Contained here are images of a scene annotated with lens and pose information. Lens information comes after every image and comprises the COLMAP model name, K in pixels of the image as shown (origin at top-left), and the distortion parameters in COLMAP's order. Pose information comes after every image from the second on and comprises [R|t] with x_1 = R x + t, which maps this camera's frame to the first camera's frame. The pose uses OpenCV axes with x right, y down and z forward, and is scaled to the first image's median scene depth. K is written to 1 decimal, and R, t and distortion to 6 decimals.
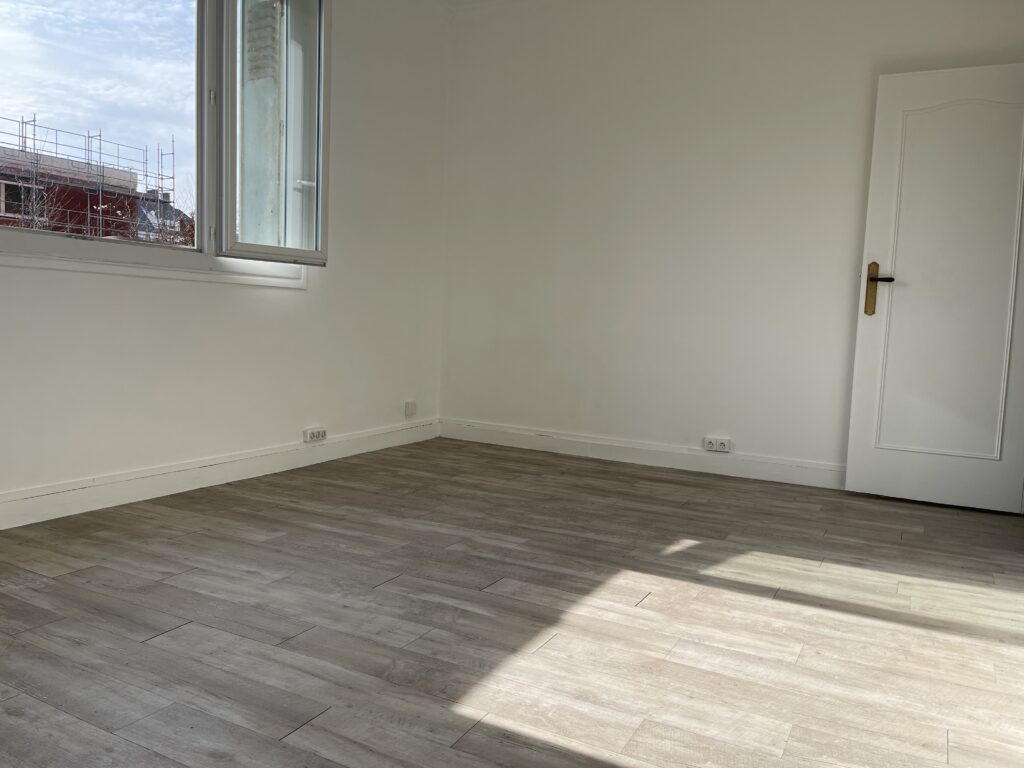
lens RADIAL K [[777.9, 0, 518.1], [0, 777.9, 388.3], [0, 0, 1]] dist [0.066016, -0.086603]
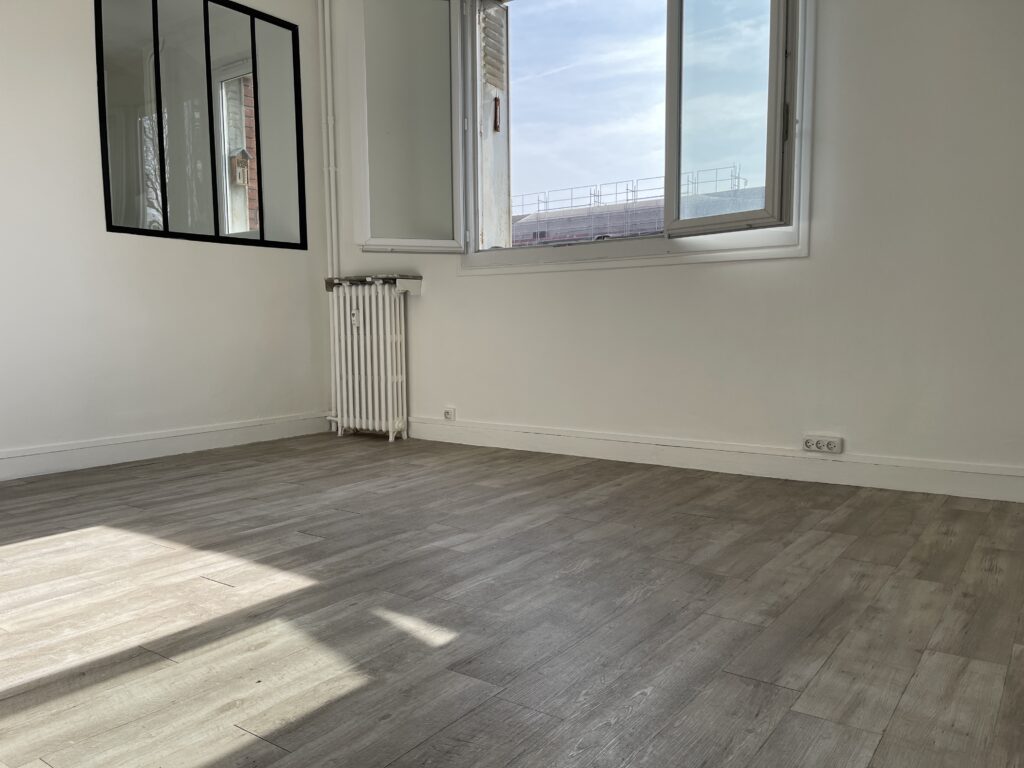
lens RADIAL K [[777.9, 0, 512.6], [0, 777.9, 387.6], [0, 0, 1]] dist [0.066016, -0.086603]
pose [[-0.137530, 0.042428, -0.989588, 0.923133], [-0.085072, 0.994884, 0.054479, -0.020832], [0.986837, 0.091679, -0.133217, 1.350645]]
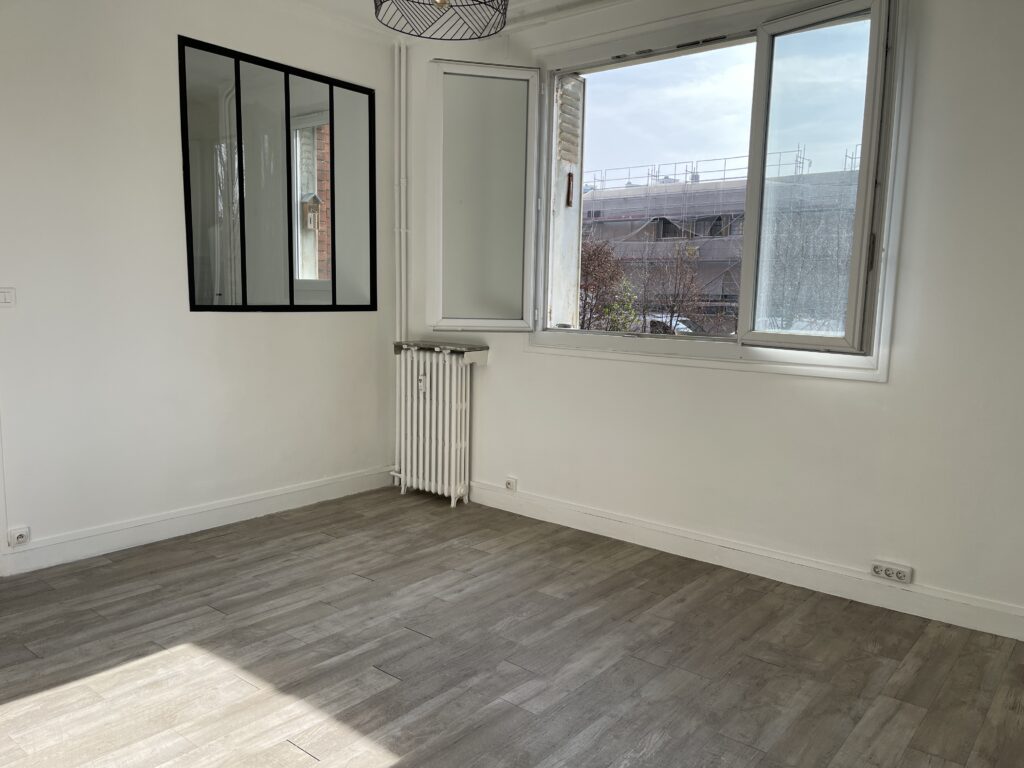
lens RADIAL K [[777.9, 0, 516.1], [0, 777.9, 388.2], [0, 0, 1]] dist [0.066016, -0.086603]
pose [[-0.193422, 0.078157, -0.977998, 0.931388], [-0.117810, 0.987759, 0.102237, -0.259552], [0.974017, 0.134993, -0.181846, 1.285833]]
